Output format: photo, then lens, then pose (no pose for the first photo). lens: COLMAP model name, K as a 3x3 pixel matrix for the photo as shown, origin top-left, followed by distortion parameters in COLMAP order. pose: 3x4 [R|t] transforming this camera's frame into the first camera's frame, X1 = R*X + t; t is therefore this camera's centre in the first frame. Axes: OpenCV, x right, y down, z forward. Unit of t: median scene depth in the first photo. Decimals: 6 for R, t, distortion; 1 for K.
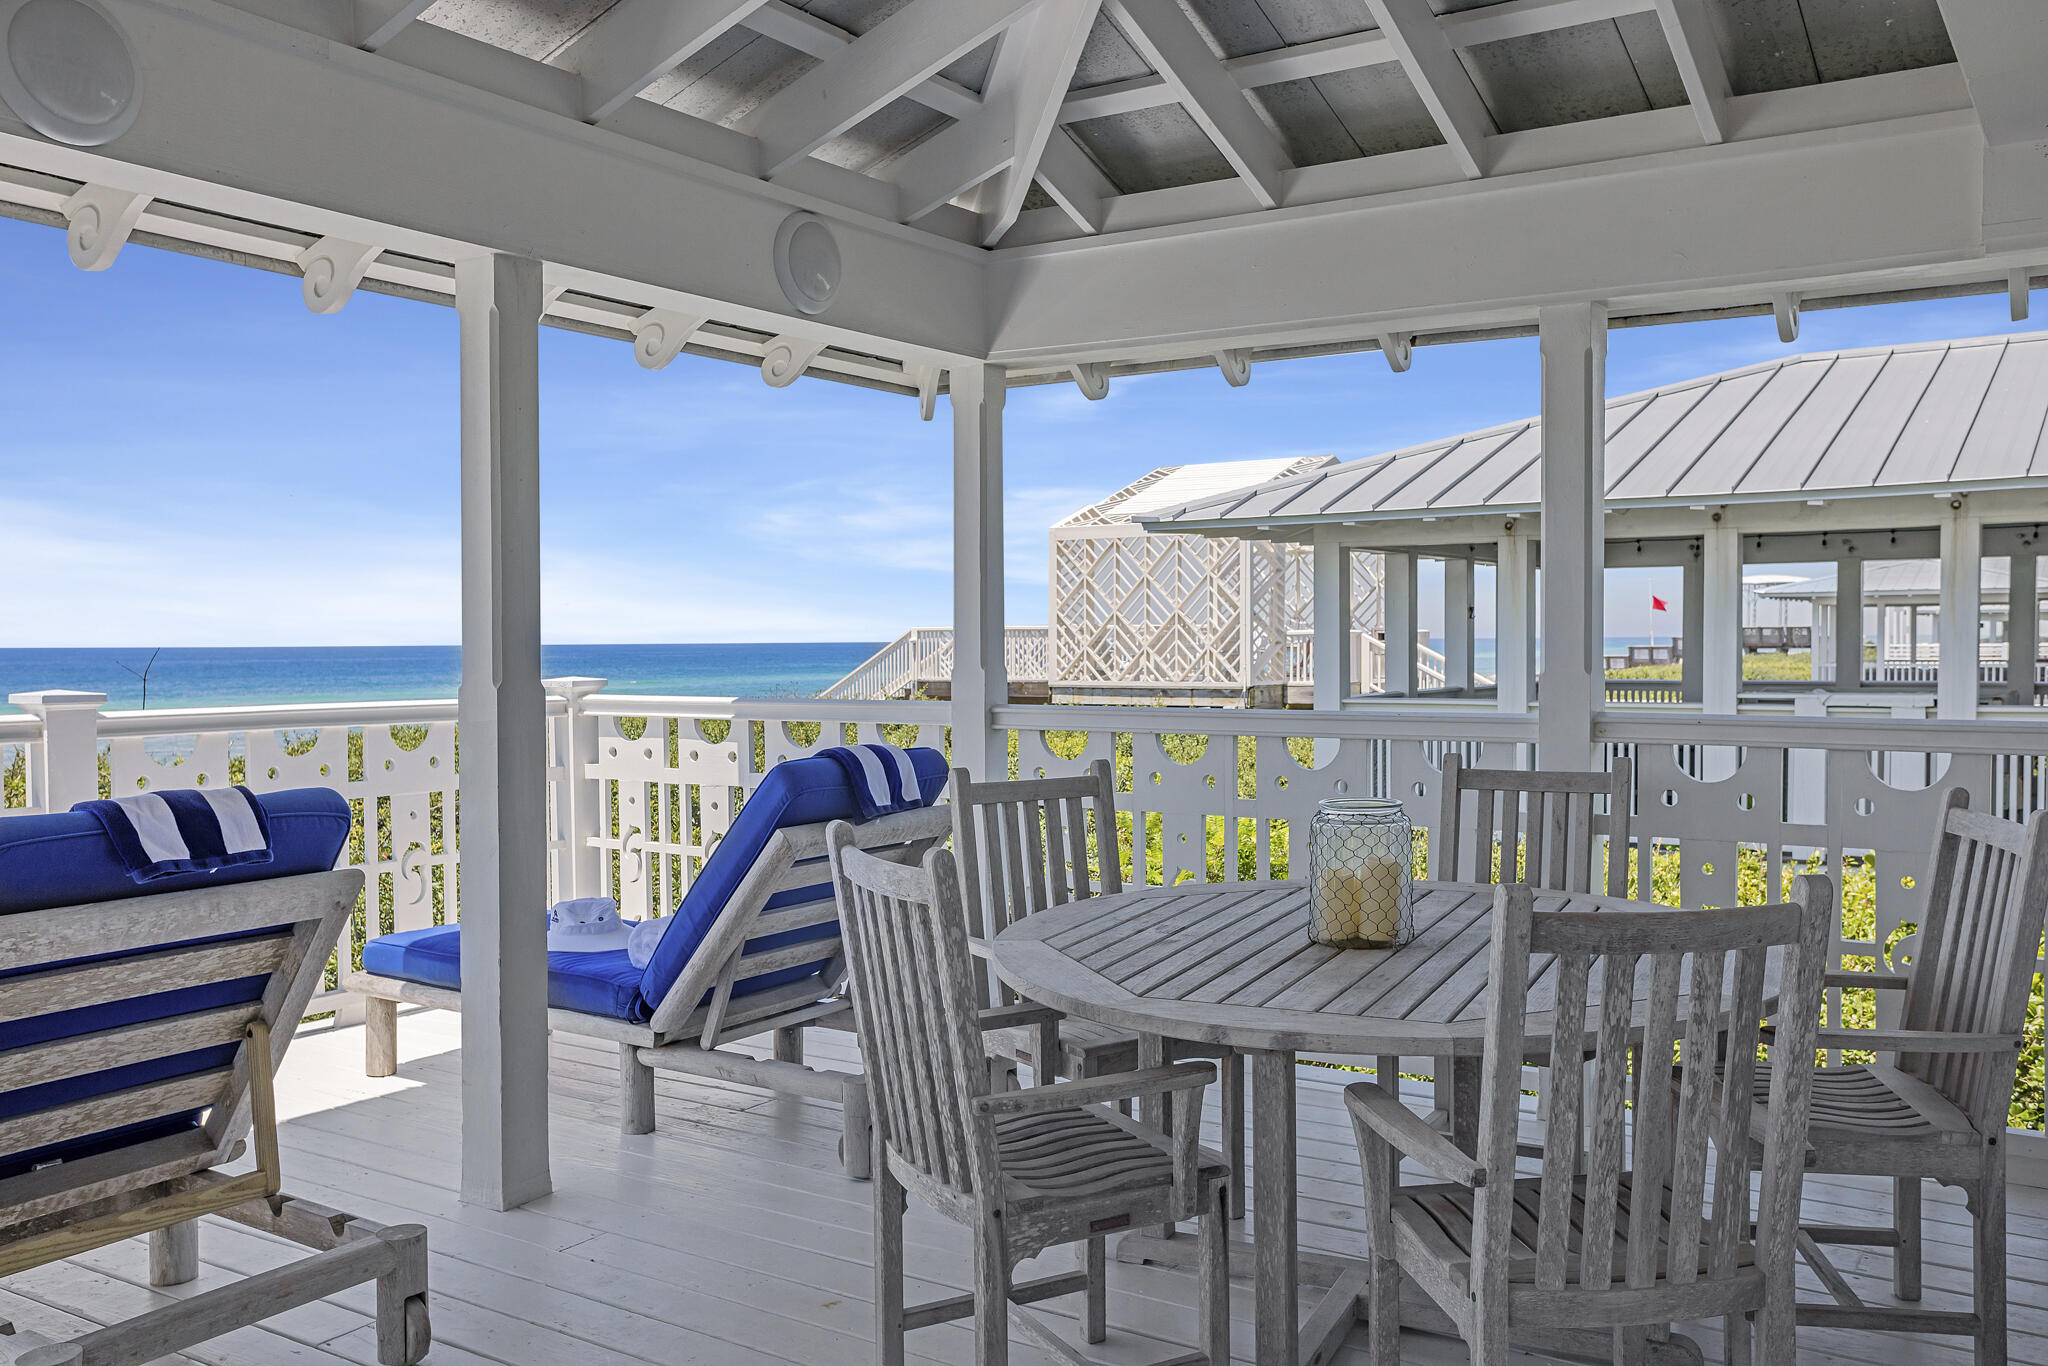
lens RADIAL K [[1702.2, 0, 1031.0], [0, 1702.2, 686.5], [0, 0, 1]] dist [-0.085774, -0.005769]
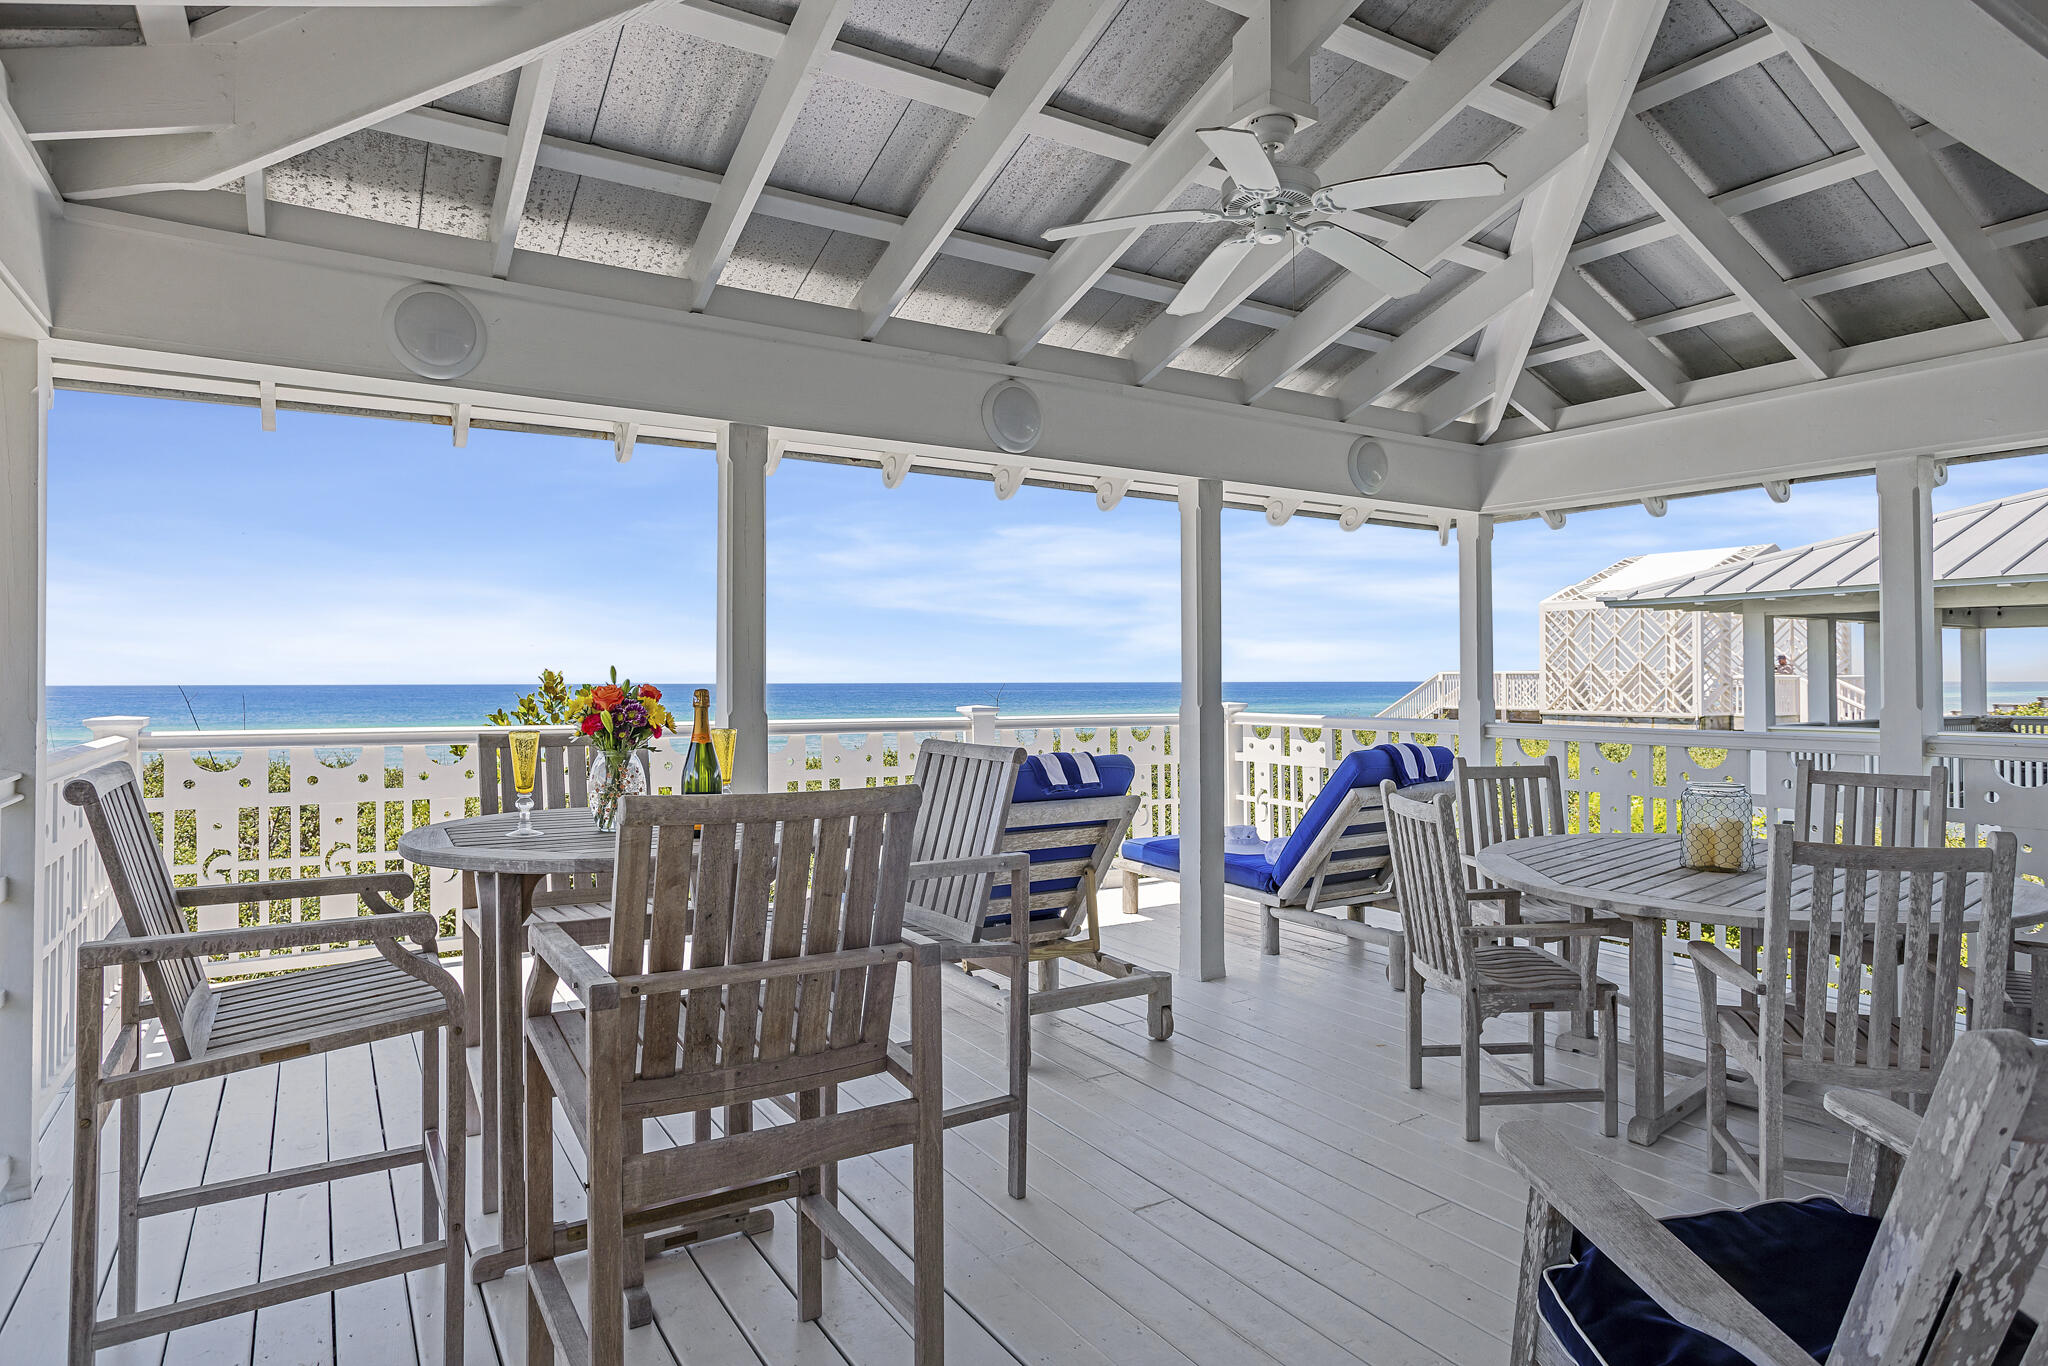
lens RADIAL K [[1096.1, 0, 1044.1], [0, 1096.1, 651.6], [0, 0, 1]] dist [-0.012375, 0.008311]
pose [[0.914755, -0.005573, -0.403971, 0.019745], [-0.015966, 0.998625, -0.049930, 0.002901], [0.403694, 0.052124, 0.913408, -0.176873]]
